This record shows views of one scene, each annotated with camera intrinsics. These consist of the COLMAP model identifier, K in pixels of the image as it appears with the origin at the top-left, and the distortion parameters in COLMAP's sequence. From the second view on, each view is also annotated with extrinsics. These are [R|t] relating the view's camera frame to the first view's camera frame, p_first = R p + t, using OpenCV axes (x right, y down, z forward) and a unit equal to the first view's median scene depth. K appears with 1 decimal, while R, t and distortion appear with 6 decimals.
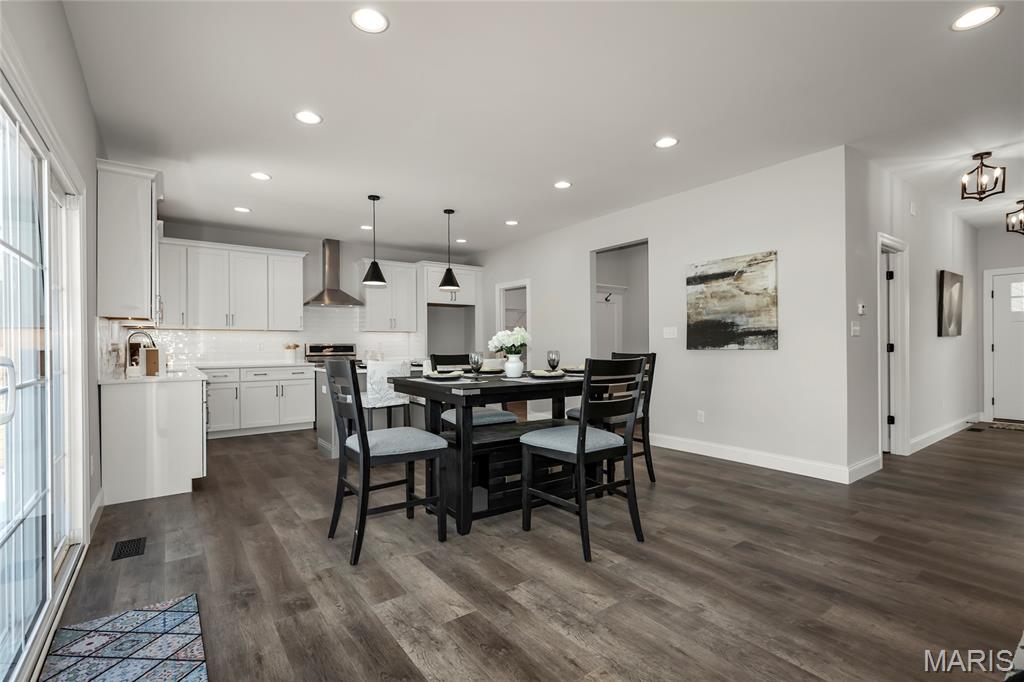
lens RADIAL K [[464.5, 0, 506.4], [0, 464.5, 348.6], [0, 0, 1]] dist [-0.001053, 0.002668]
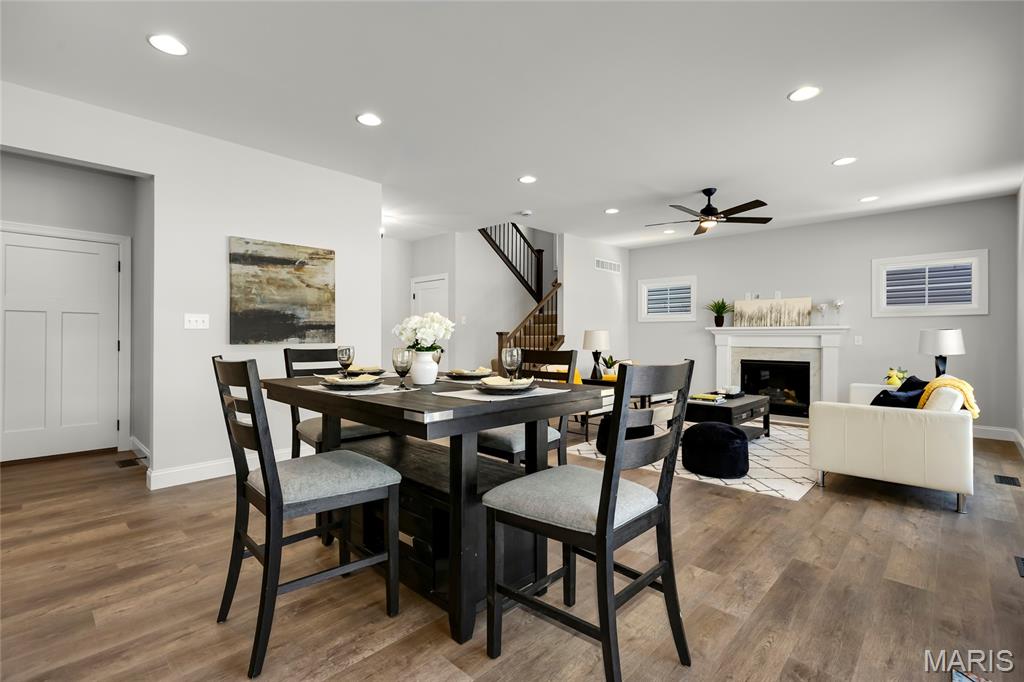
lens RADIAL K [[464.5, 0, 513.4], [0, 464.5, 333.1], [0, 0, 1]] dist [-0.001053, 0.002668]
pose [[-0.167411, 0.012725, 0.985805, -0.520894], [0.010001, 0.999887, -0.011208, -0.003895], [-0.985836, 0.007983, -0.167519, 0.737711]]
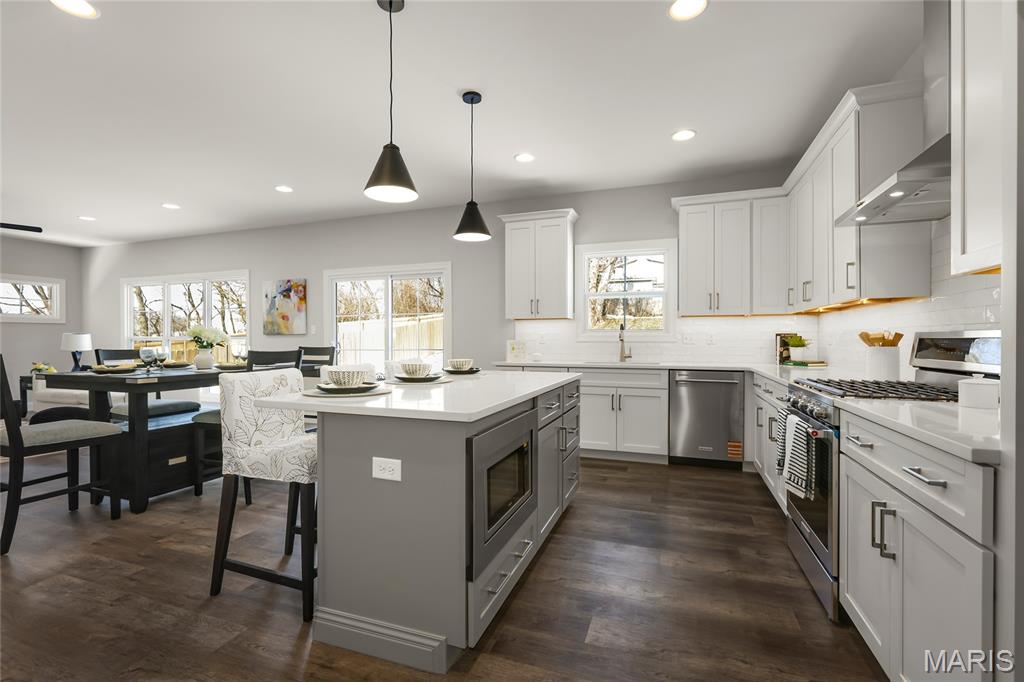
lens RADIAL K [[464.5, 0, 508.1], [0, 464.5, 341.1], [0, 0, 1]] dist [-0.001053, 0.002668]
pose [[-0.835046, 0.011946, -0.550051, 0.024147], [0.001713, 0.999816, 0.019112, -0.016146], [0.550178, 0.015018, -0.834912, 1.767591]]
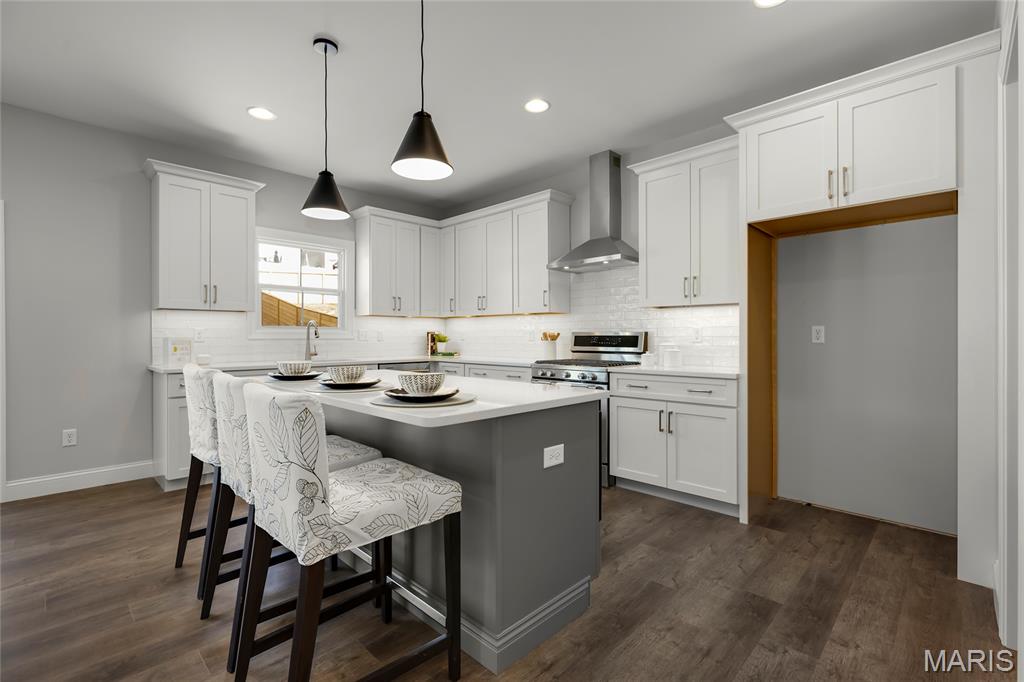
lens RADIAL K [[464.5, 0, 511.9], [0, 464.5, 339.8], [0, 0, 1]] dist [-0.001053, 0.002668]
pose [[0.159143, 0.015790, -0.987129, 0.301533], [-0.012776, 0.999821, 0.013933, -0.012021], [0.987173, 0.010395, 0.159317, 1.284450]]
